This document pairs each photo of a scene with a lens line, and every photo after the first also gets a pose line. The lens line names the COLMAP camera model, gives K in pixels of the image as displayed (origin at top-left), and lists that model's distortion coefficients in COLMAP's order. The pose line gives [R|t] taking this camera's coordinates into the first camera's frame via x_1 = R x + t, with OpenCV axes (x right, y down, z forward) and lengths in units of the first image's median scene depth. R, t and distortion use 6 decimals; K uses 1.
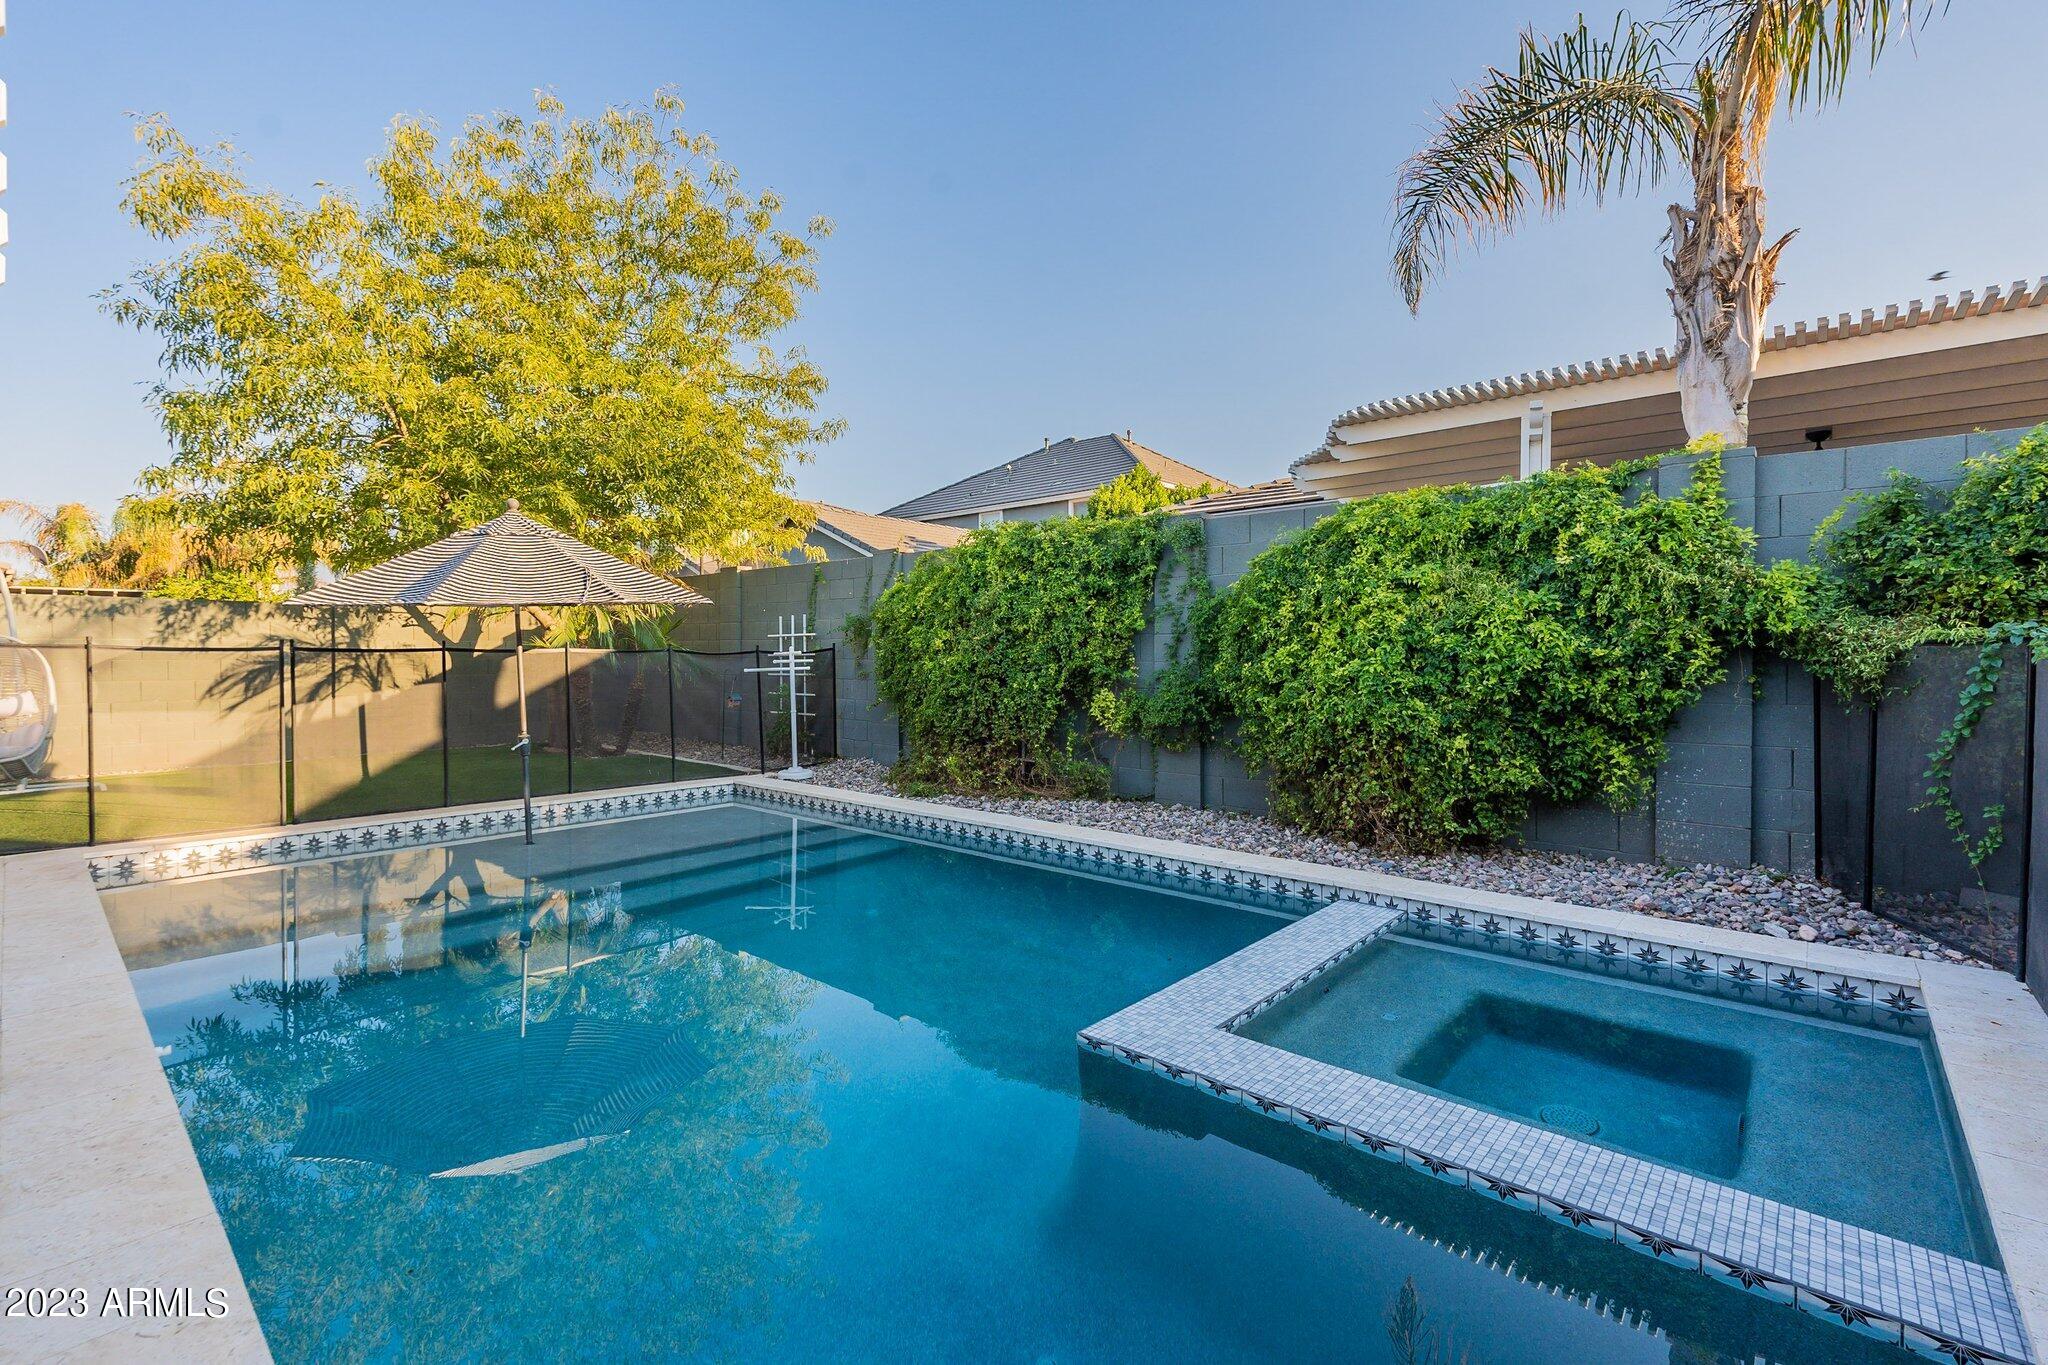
lens RADIAL K [[902.9, 0, 1024.0], [0, 902.9, 682.5], [0, 0, 1]] dist [0.001341, 0.000213]
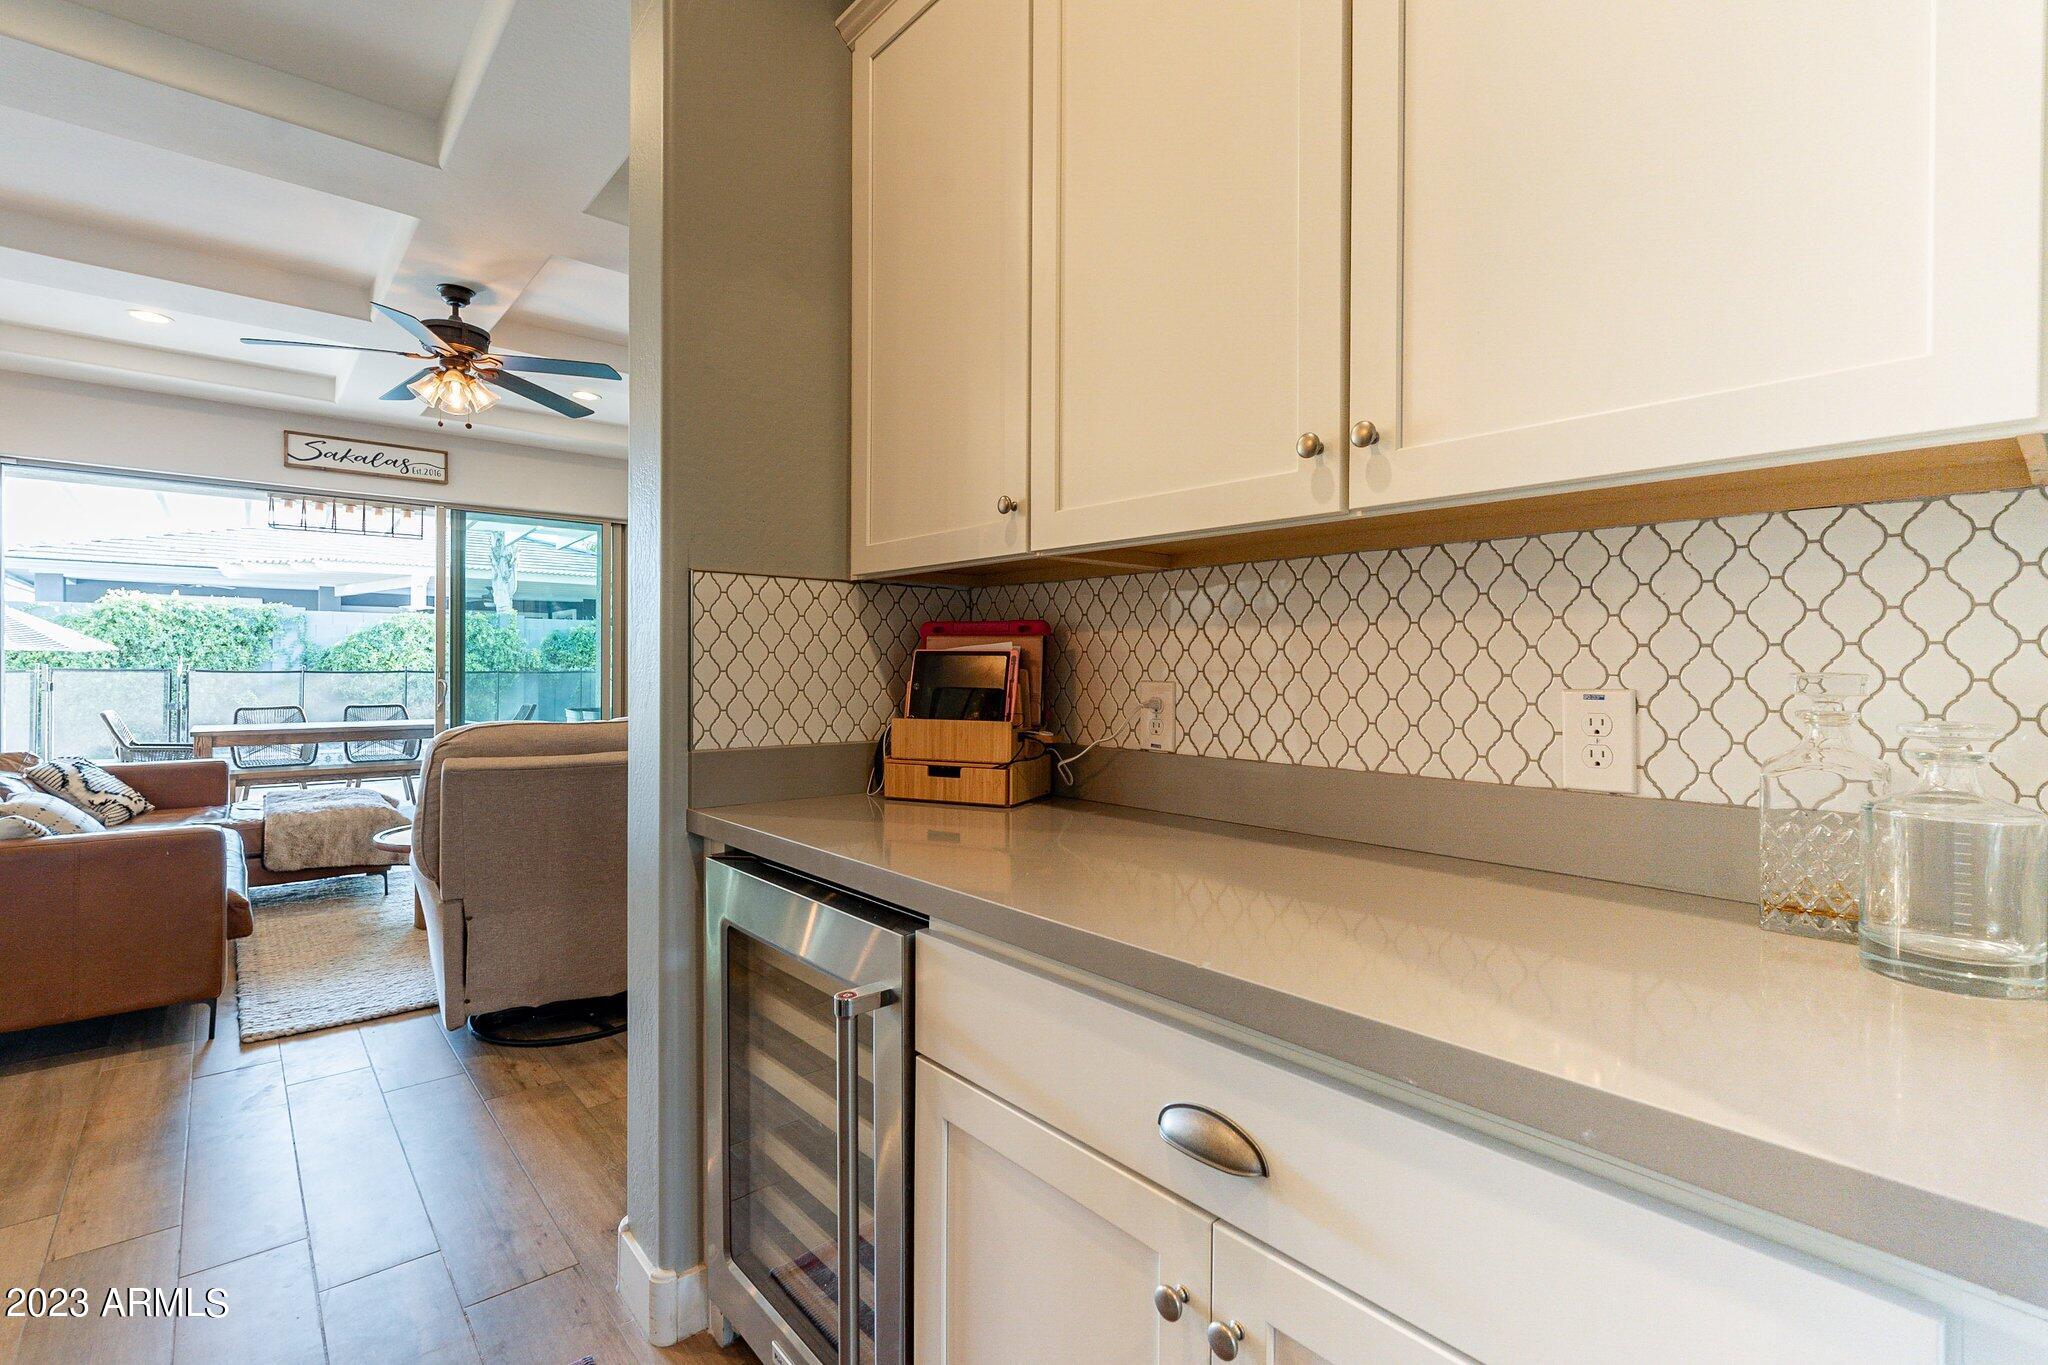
lens RADIAL K [[927.5, 0, 1024.0], [0, 927.5, 682.5], [0, 0, 1]] dist [-0.001222, -0.000192]
pose [[0.133797, -0.019228, 0.990822, -1.197254], [0.019149, 0.999675, 0.016814, -0.009191], [-0.990824, 0.016723, 0.134122, -0.674524]]
